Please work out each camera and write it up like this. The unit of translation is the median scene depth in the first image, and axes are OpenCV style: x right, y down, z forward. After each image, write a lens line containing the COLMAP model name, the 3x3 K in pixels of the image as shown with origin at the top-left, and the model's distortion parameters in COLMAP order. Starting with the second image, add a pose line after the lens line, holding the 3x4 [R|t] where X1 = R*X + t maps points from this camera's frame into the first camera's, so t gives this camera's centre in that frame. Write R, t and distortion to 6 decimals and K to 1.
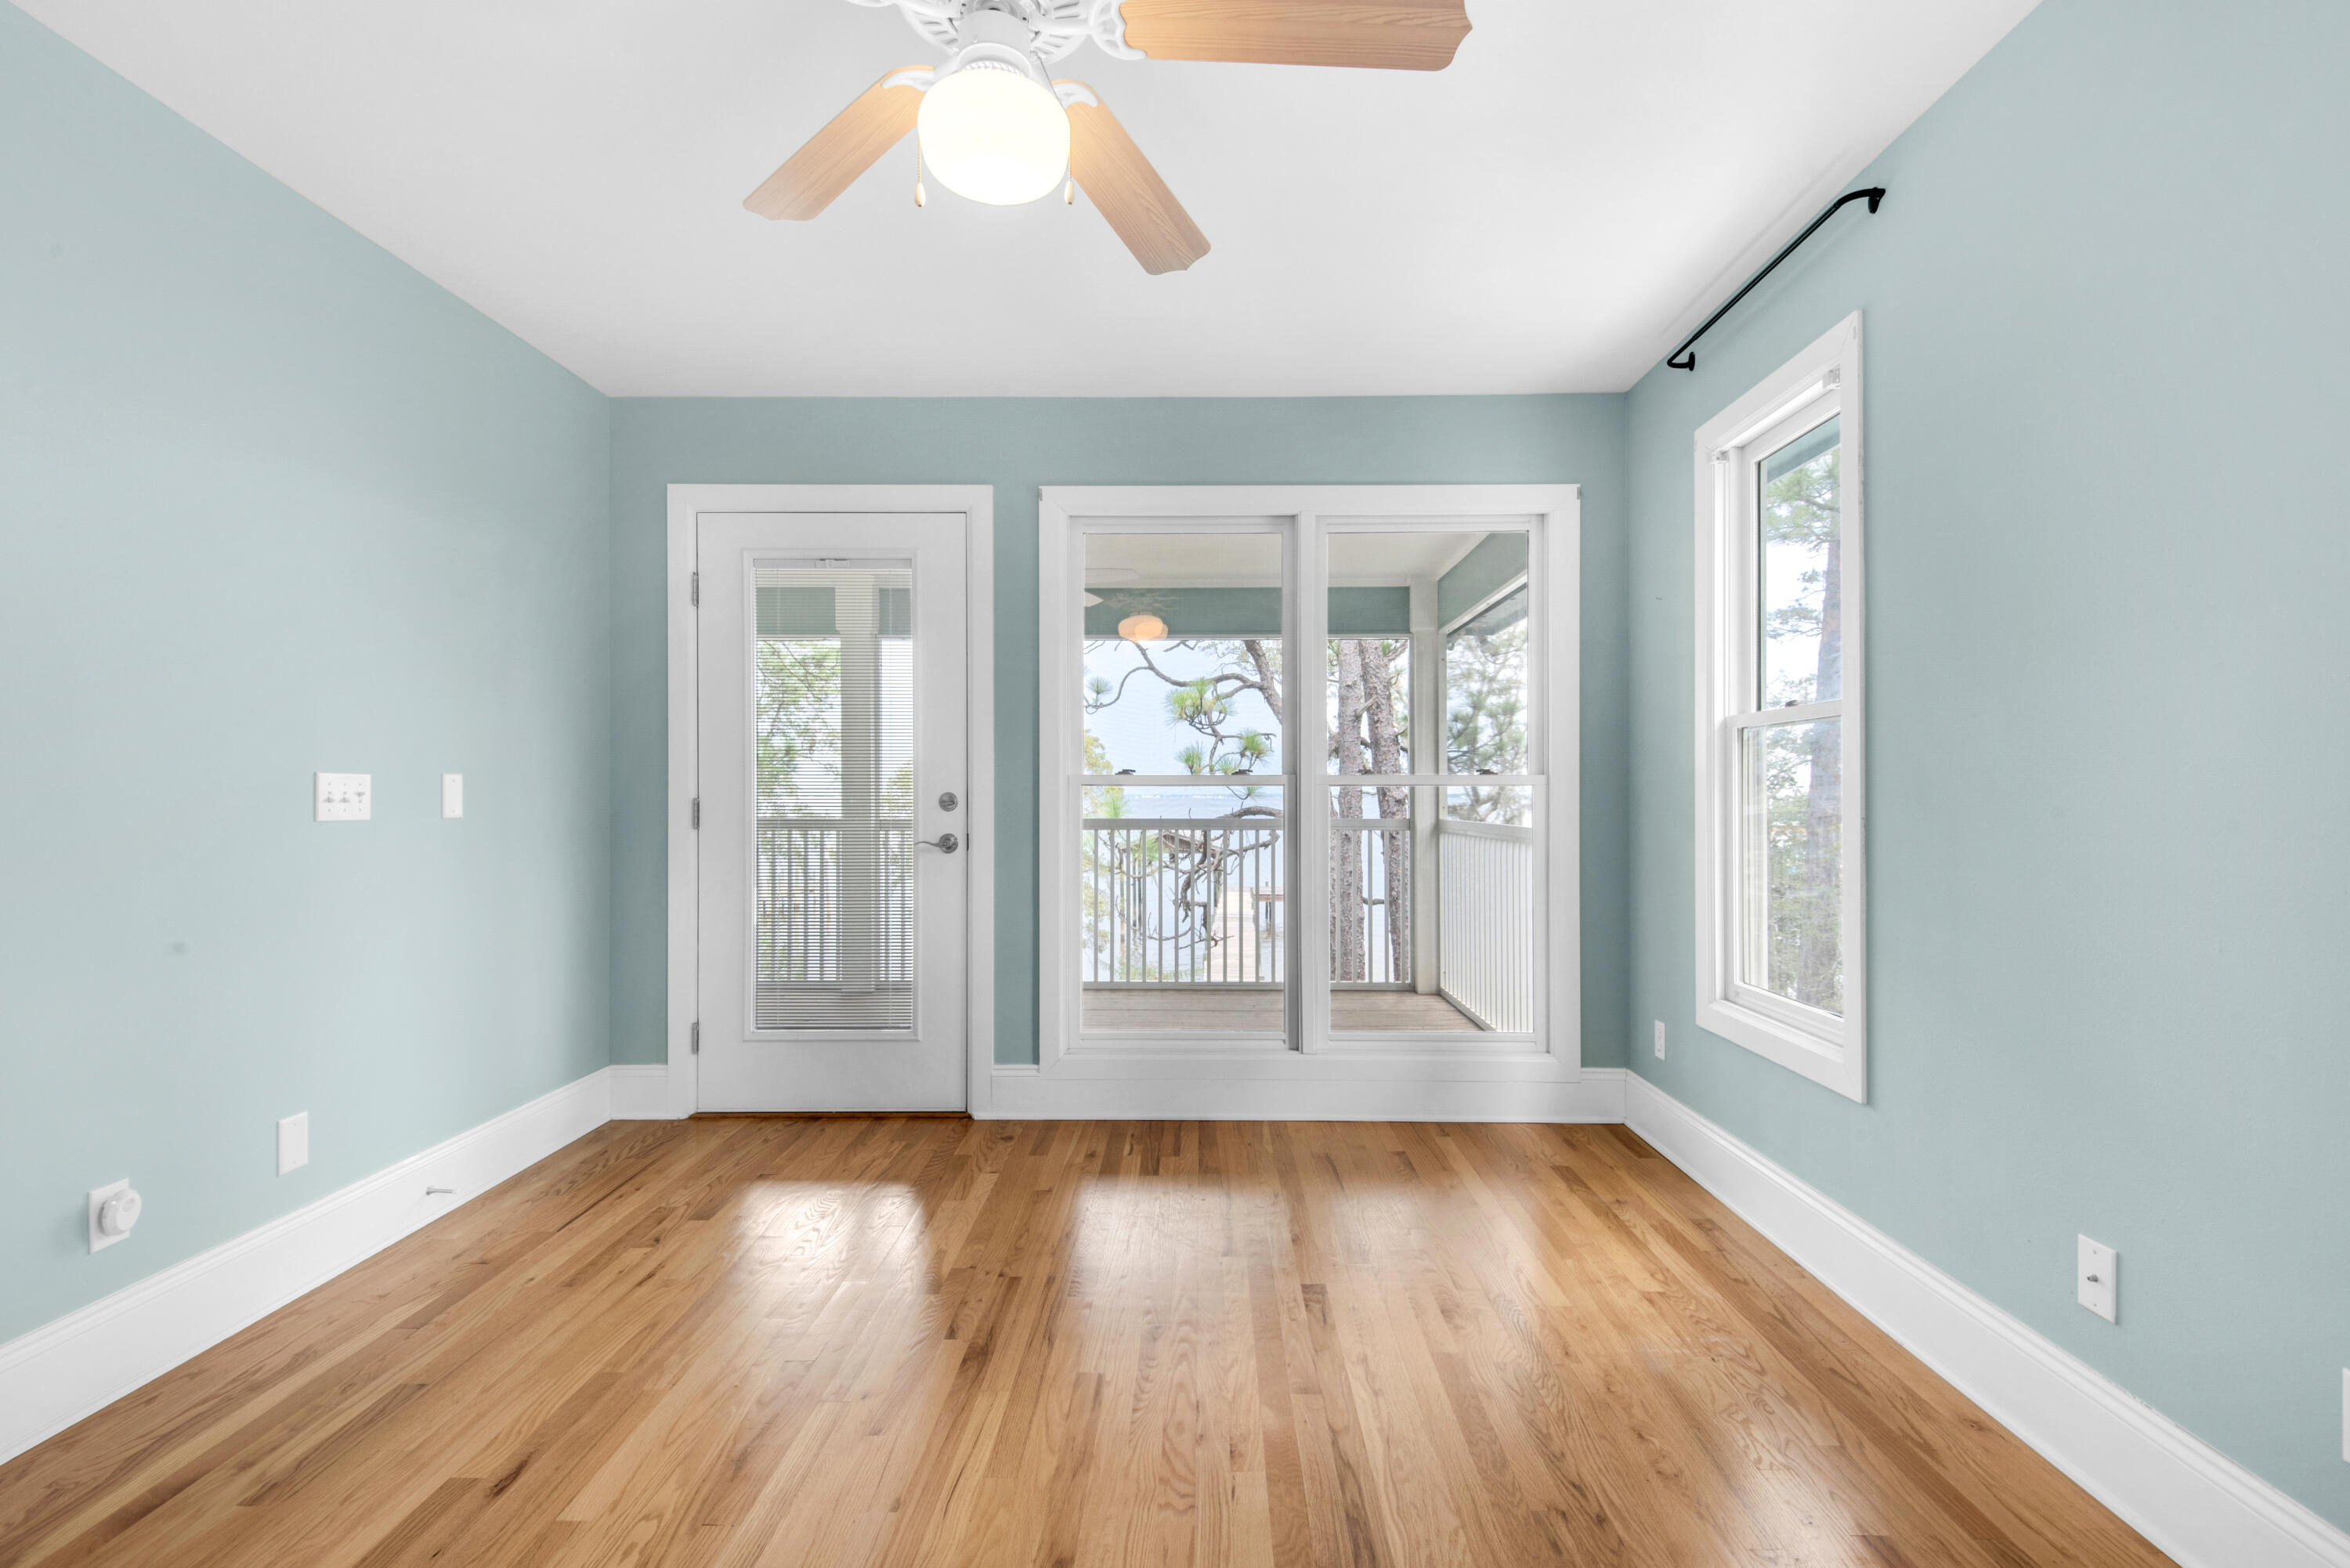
lens RADIAL K [[1081.6, 0, 1134.0], [0, 1081.6, 777.8], [0, 0, 1]] dist [0.028163, -0.013340]
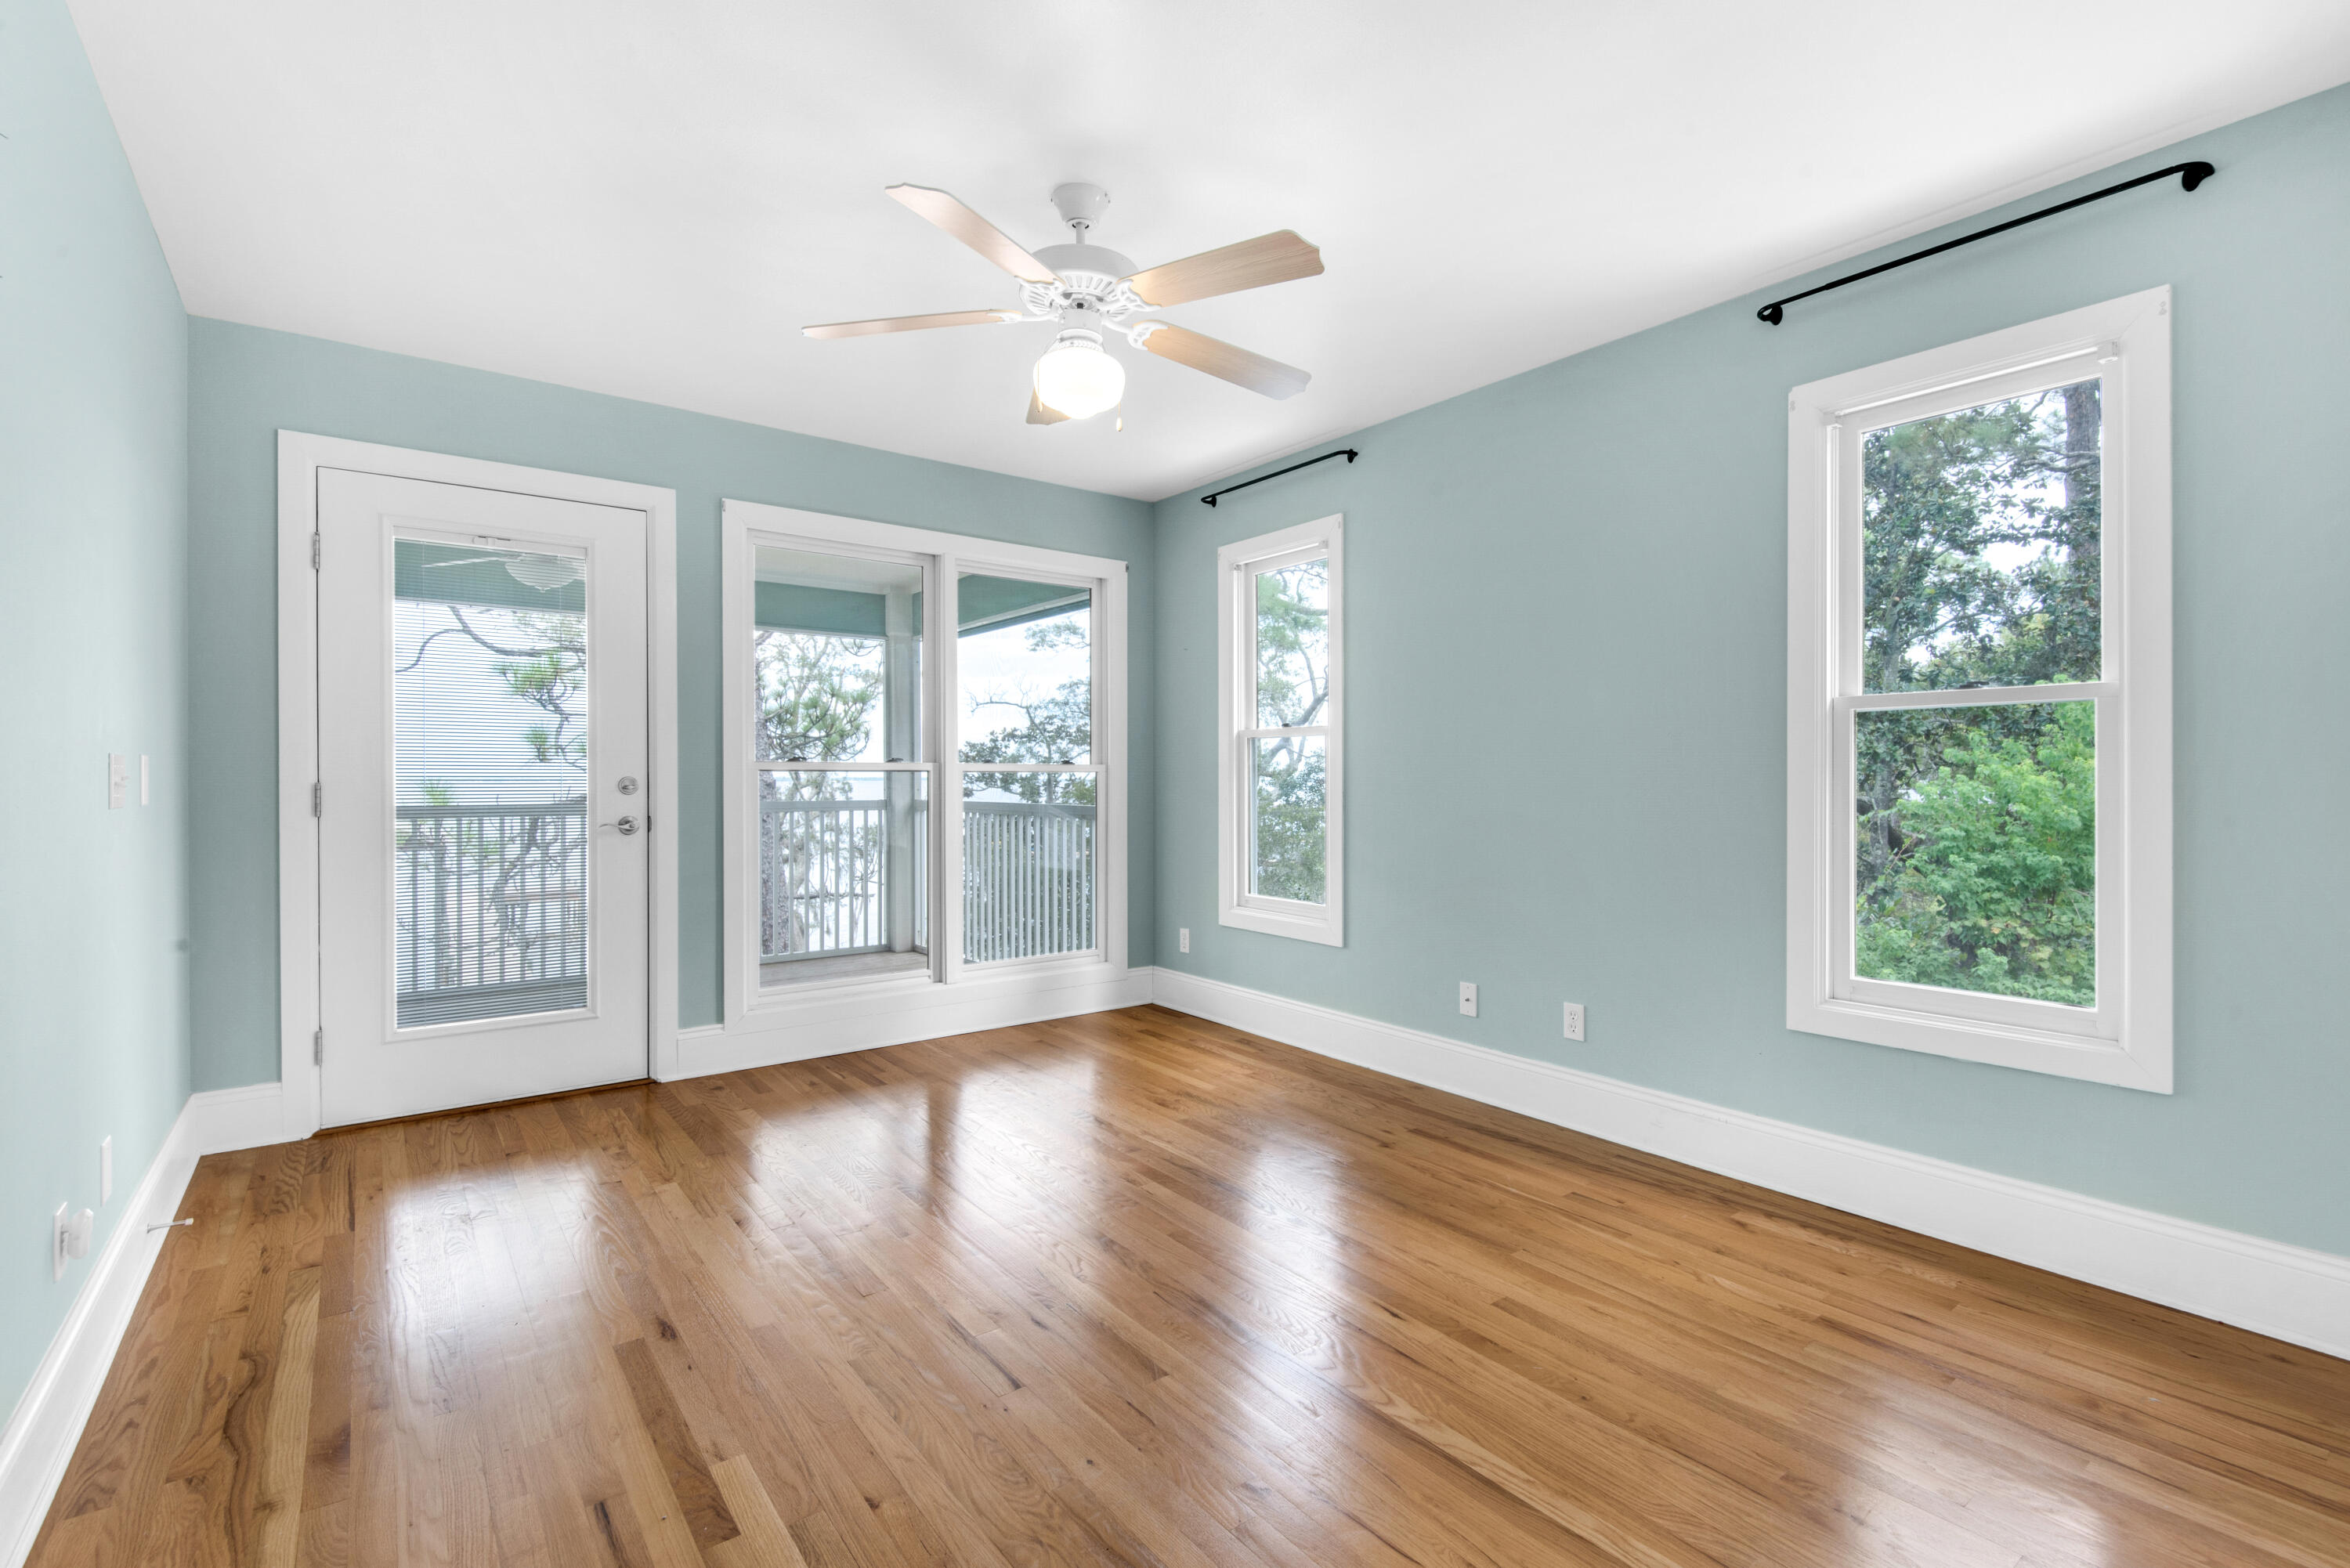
lens RADIAL K [[1081.6, 0, 1167.3], [0, 1081.6, 761.9], [0, 0, 1]] dist [0.028163, -0.013340]
pose [[0.788774, 0.009978, 0.614603, -0.416780], [-0.010410, 0.999942, -0.002873, -0.003388], [-0.614595, -0.004131, 0.788832, -0.152755]]
